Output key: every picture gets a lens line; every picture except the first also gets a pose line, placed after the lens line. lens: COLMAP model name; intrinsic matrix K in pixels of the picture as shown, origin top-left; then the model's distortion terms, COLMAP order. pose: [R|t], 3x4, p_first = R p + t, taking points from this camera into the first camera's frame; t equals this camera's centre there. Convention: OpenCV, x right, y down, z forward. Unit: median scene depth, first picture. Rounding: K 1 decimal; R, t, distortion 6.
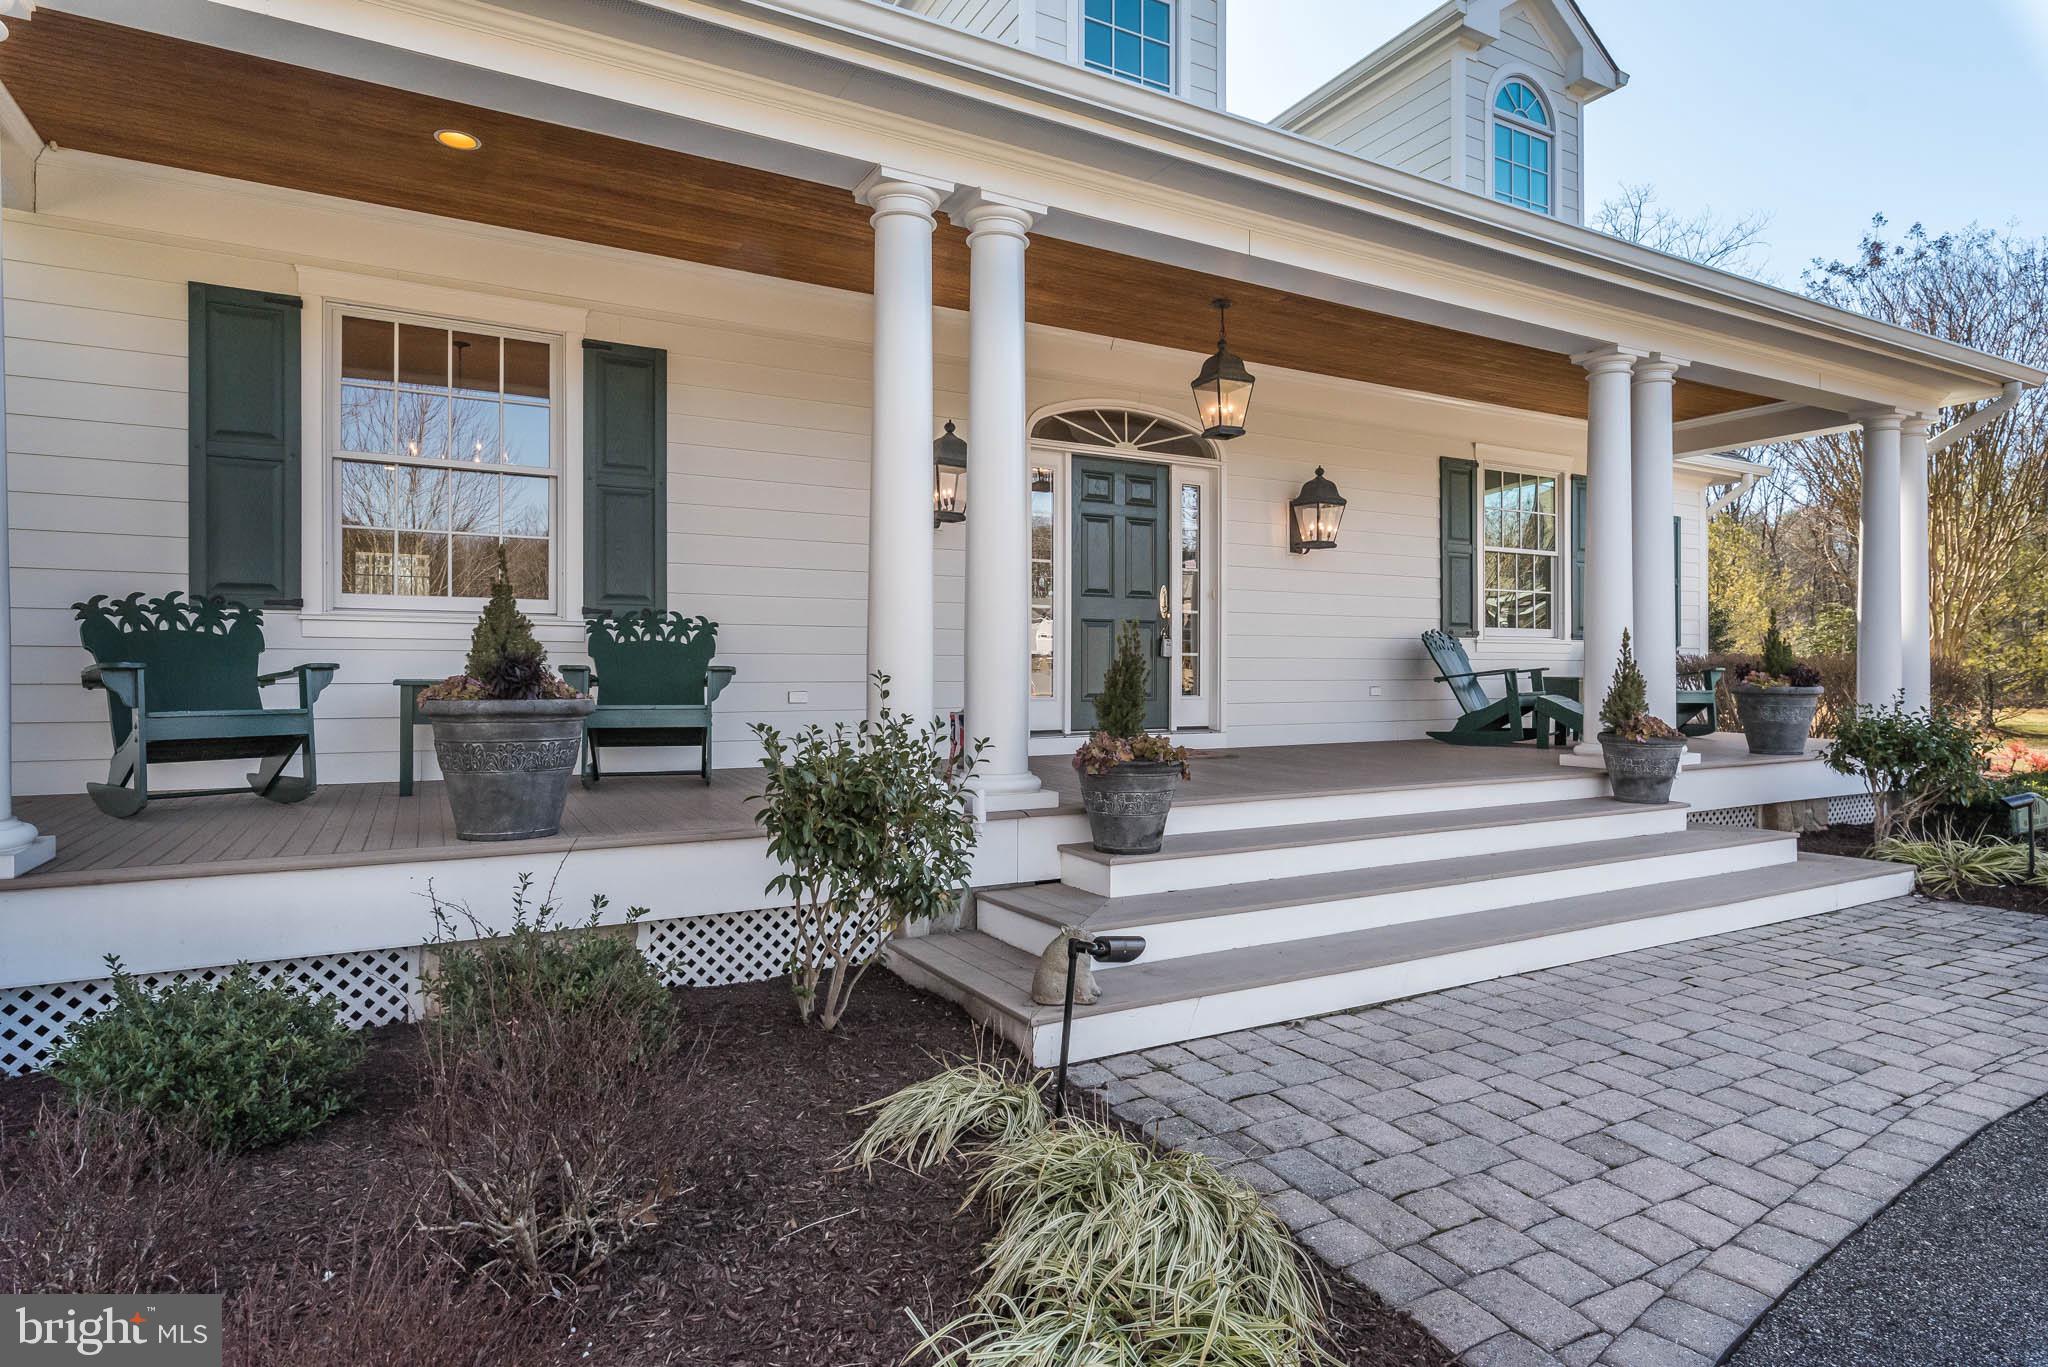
lens RADIAL K [[1053.5, 0, 1022.9], [0, 1053.5, 657.0], [0, 0, 1]] dist [-0.000190, -0.000078]
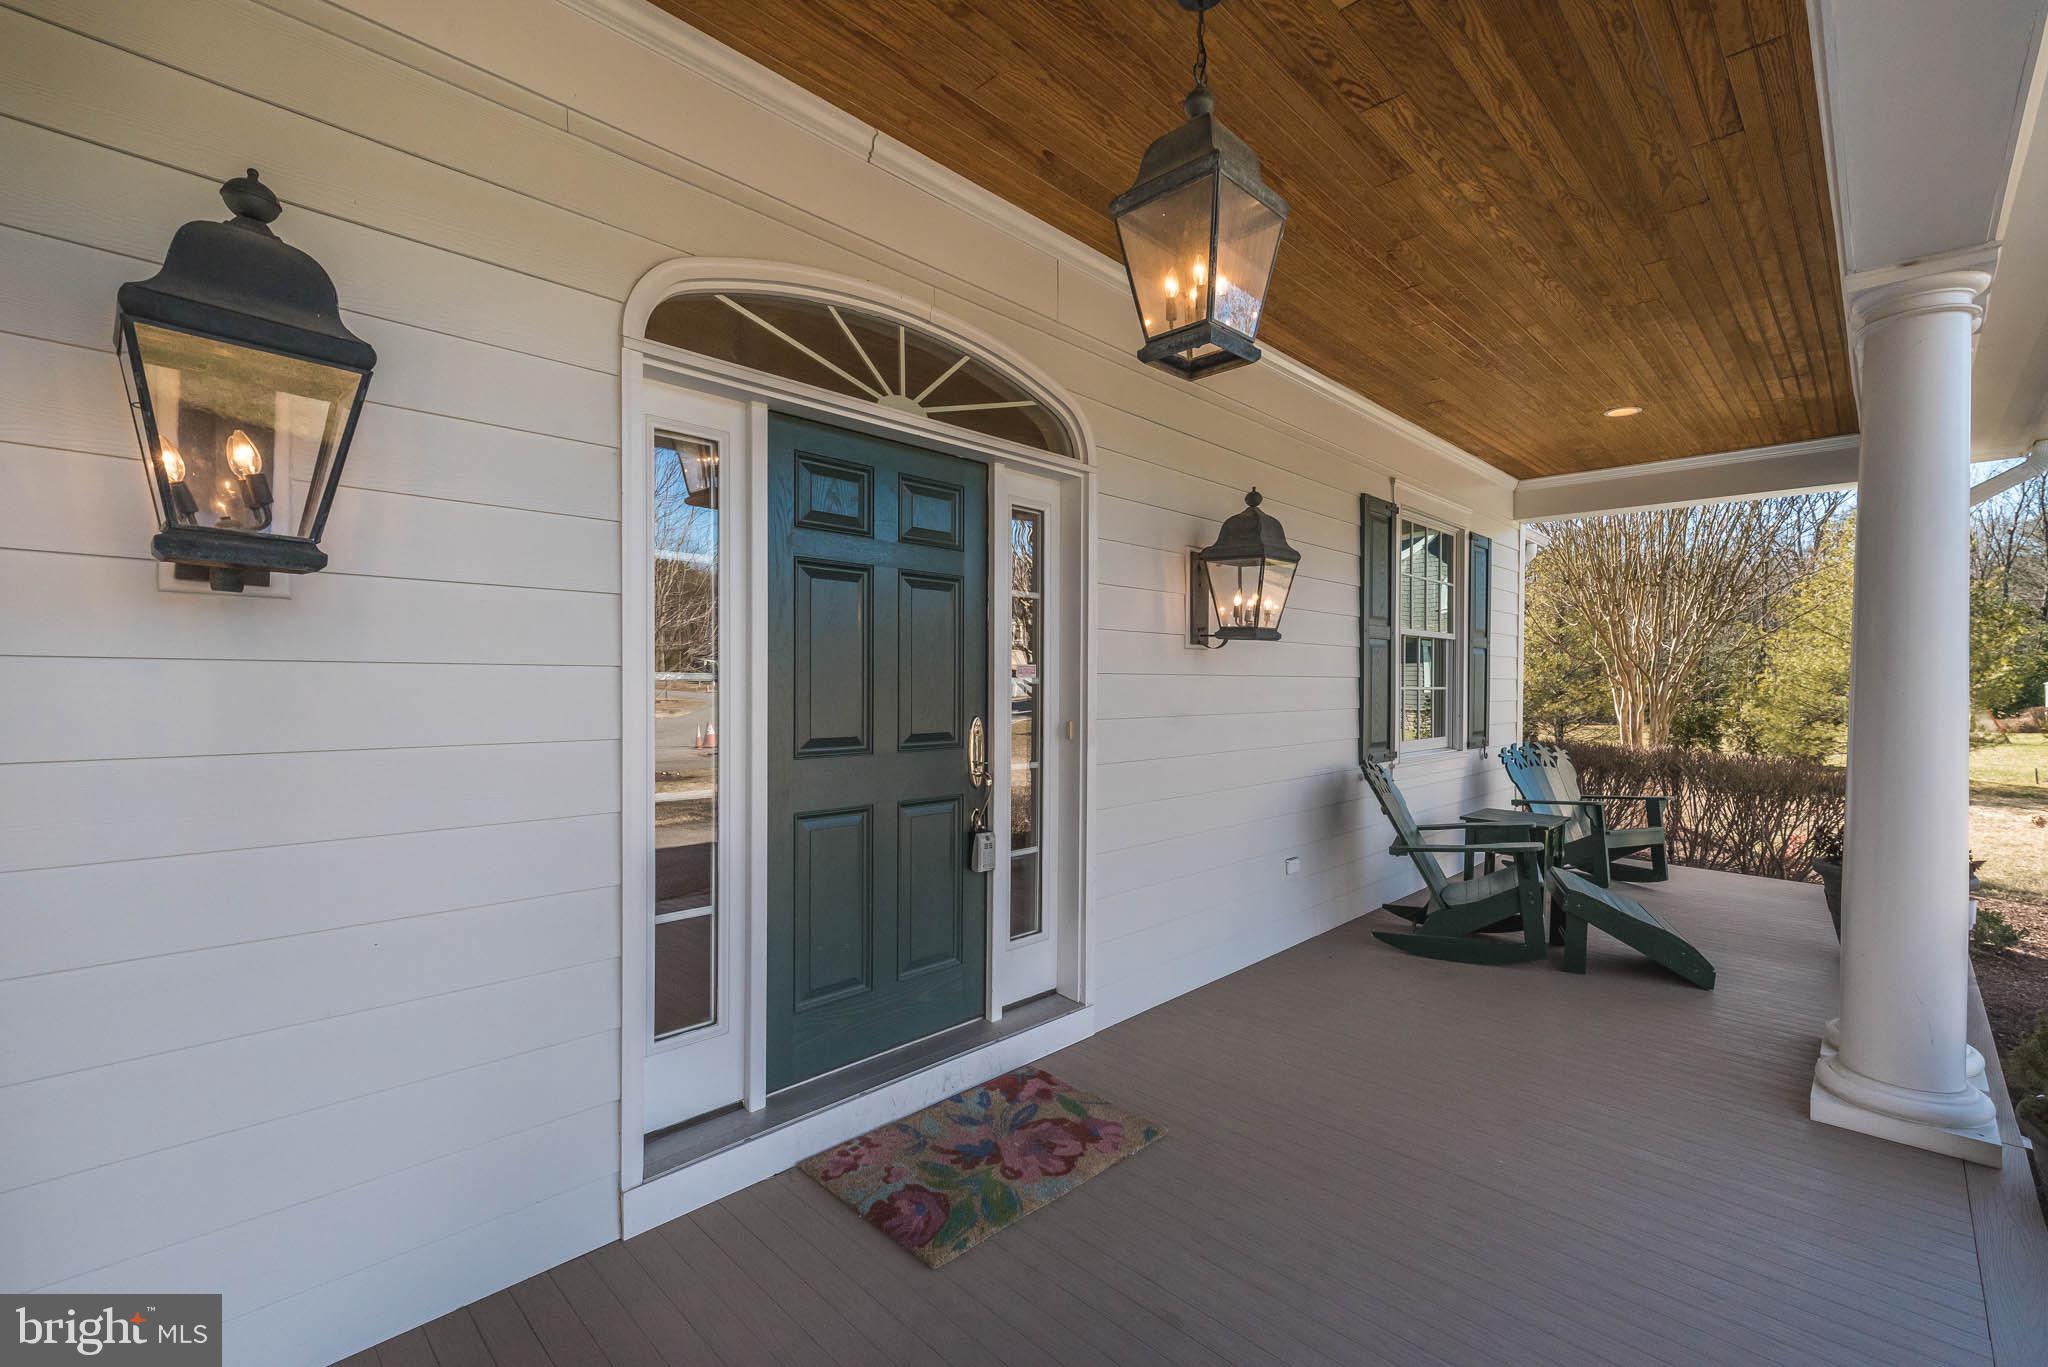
lens RADIAL K [[867.9, 0, 1024.0], [0, 867.9, 683.5], [0, 0, 1]] dist [-0.000597, -0.000372]
pose [[0.956344, 0.001070, 0.292240, 0.040759], [-0.003785, 0.999955, 0.008726, -0.087089], [-0.292217, -0.009451, 0.956305, 0.625388]]
